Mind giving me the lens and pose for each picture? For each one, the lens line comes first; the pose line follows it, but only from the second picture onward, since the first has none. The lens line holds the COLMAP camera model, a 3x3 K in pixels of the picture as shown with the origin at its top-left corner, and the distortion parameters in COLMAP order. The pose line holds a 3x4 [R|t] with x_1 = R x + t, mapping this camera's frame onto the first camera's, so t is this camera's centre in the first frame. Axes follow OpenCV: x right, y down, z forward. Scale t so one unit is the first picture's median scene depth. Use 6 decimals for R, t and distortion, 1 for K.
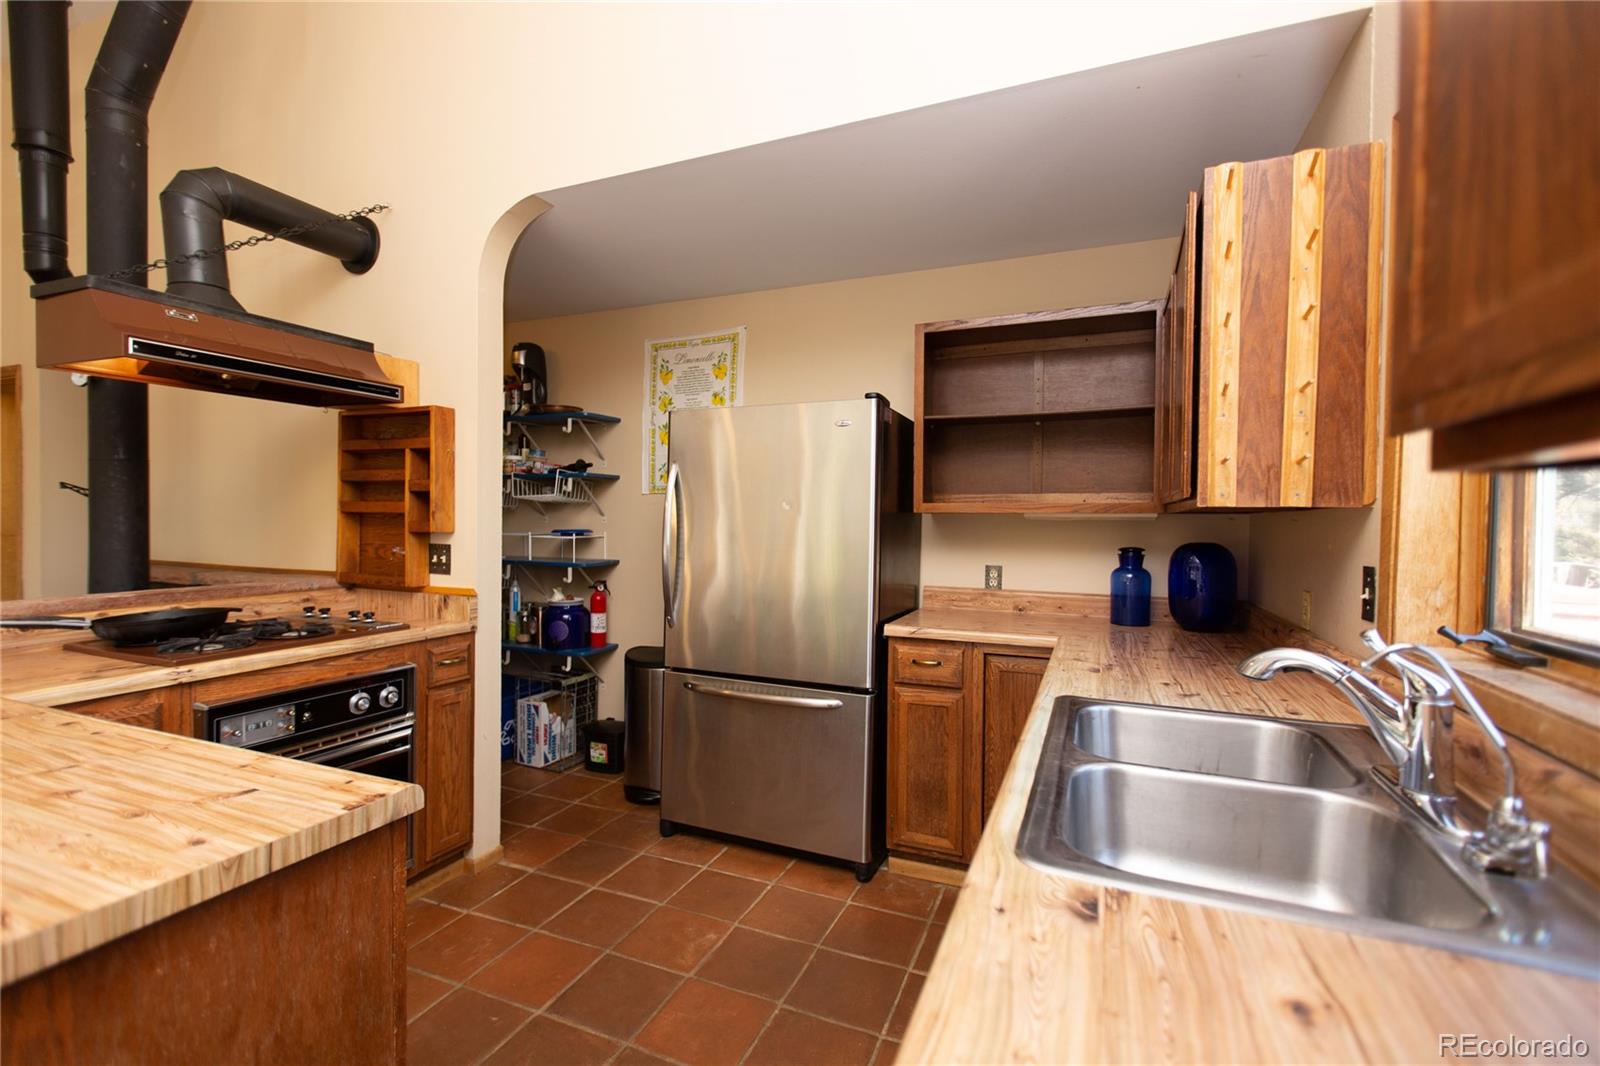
lens RADIAL K [[704.9, 0, 800.0], [0, 704.9, 533.0], [0, 0, 1]] dist [0.001677, -0.000368]
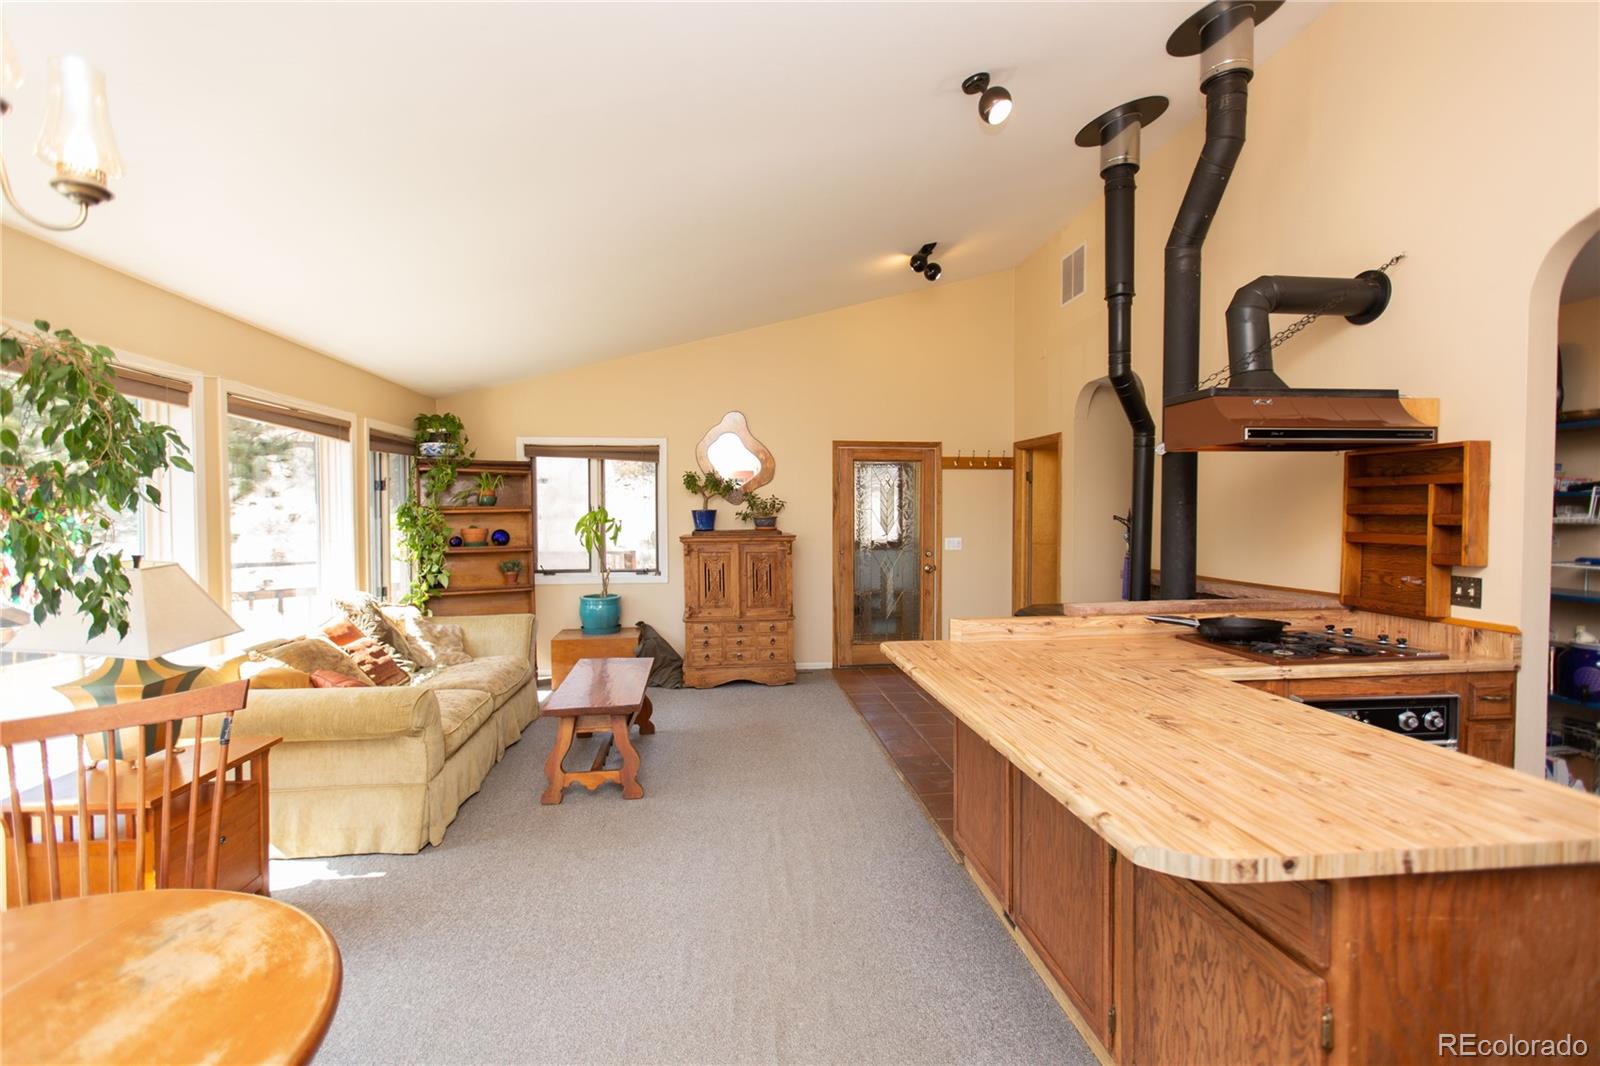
lens RADIAL K [[704.9, 0, 800.0], [0, 704.9, 533.0], [0, 0, 1]] dist [0.001677, -0.000368]
pose [[0.487994, 0.010081, -0.872789, -0.102121], [-0.007349, 0.999945, 0.007441, -0.048723], [0.872816, 0.002783, 0.488042, -0.327245]]
